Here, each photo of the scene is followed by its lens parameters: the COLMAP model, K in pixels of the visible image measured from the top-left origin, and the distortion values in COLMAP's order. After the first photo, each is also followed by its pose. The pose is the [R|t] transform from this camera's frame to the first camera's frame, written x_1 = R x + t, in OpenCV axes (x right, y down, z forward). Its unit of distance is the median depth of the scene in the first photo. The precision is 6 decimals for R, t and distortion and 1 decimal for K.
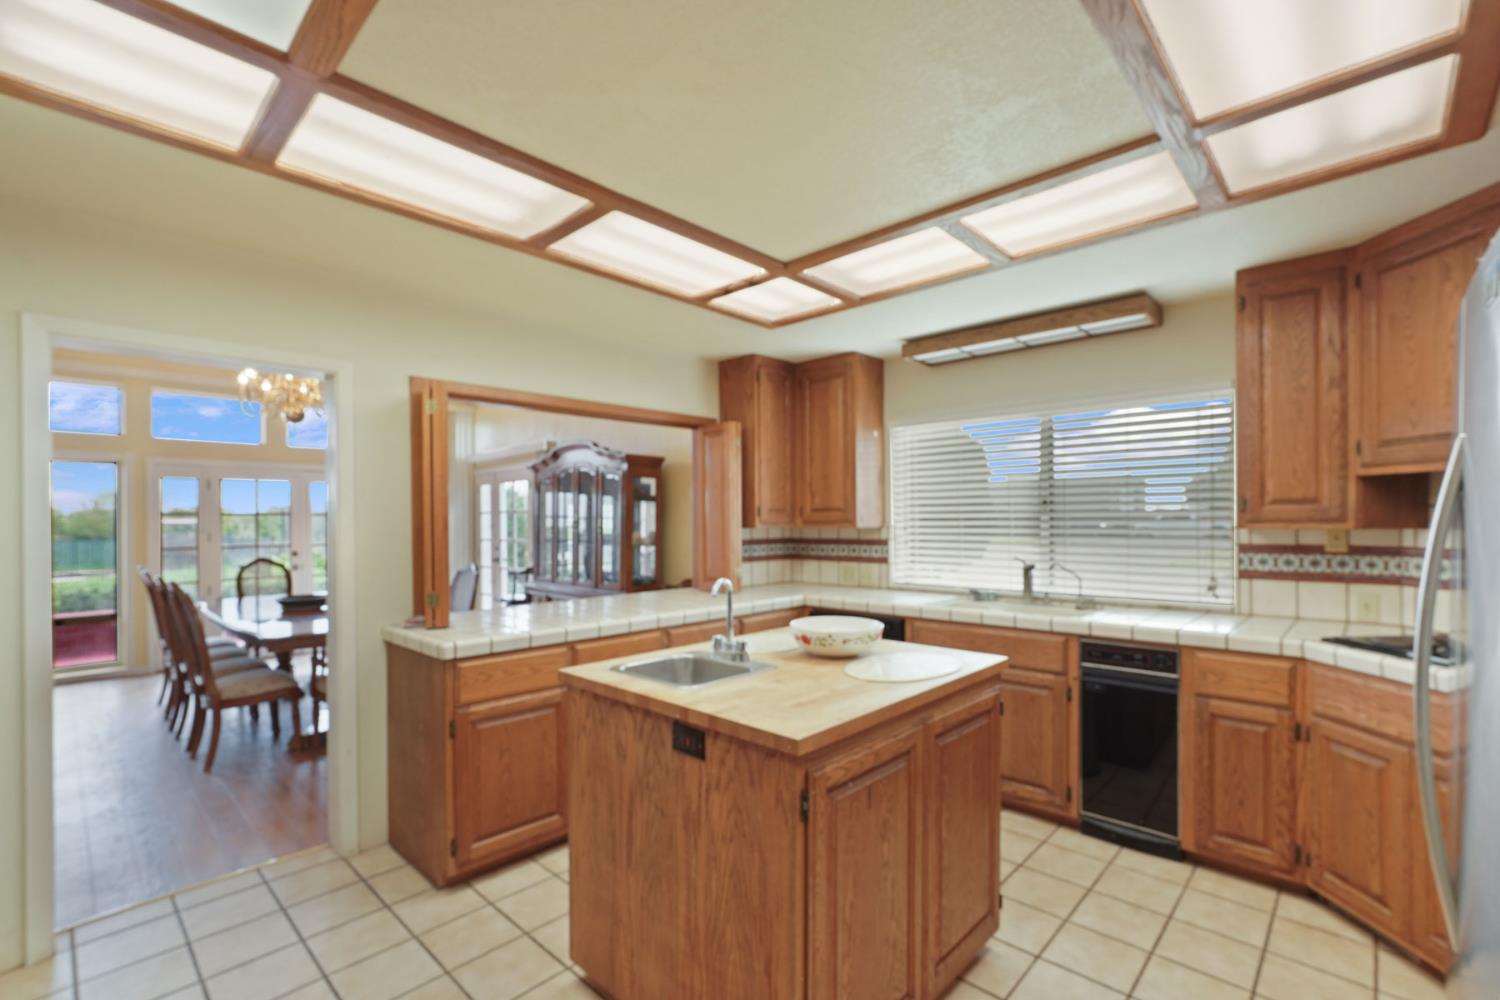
lens RADIAL K [[668.5, 0, 750.9], [0, 668.5, 525.8], [0, 0, 1]] dist [-0.005108, 0.003325]
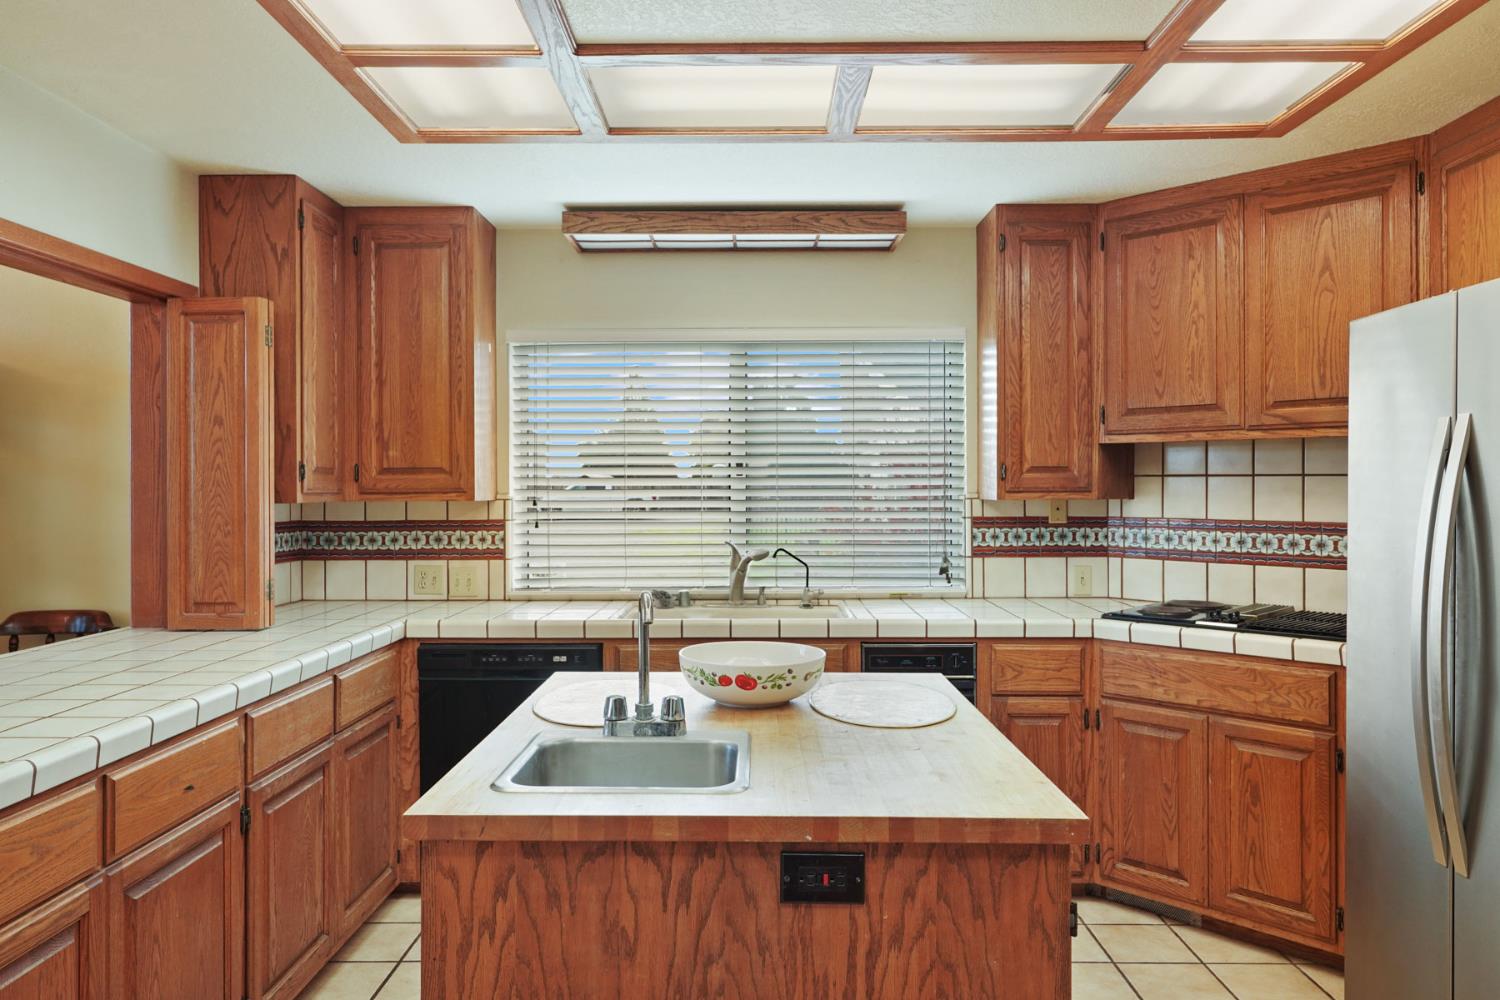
lens RADIAL K [[1024.4, 0, 741.4], [0, 1024.4, 488.7], [0, 0, 1]] dist [0.002263, -0.005161]
pose [[0.735692, 0.003889, 0.677305, -0.463427], [0.003570, 0.999947, -0.009619, 0.002096], [-0.677307, 0.009494, 0.735639, 0.261424]]
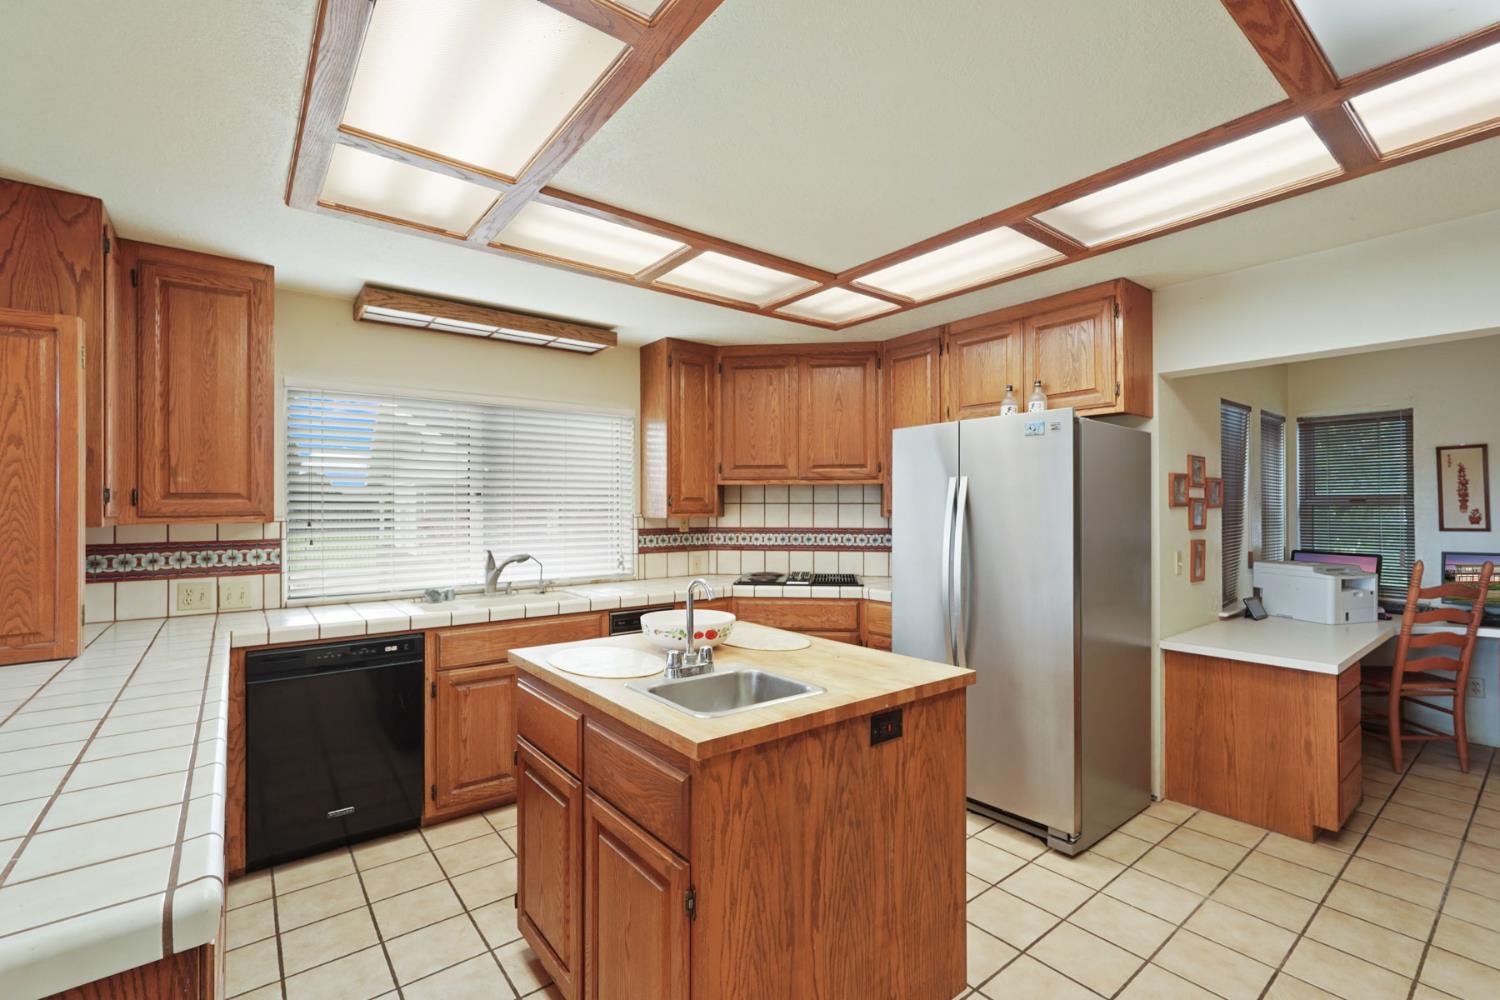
lens RADIAL K [[668.5, 0, 745.5], [0, 668.5, 505.5], [0, 0, 1]] dist [-0.005108, 0.003325]
pose [[0.151148, 0.010955, 0.988451, -0.716698], [0.011373, 0.999853, -0.012820, -0.001375], [-0.988446, 0.013179, 0.151001, 0.671407]]
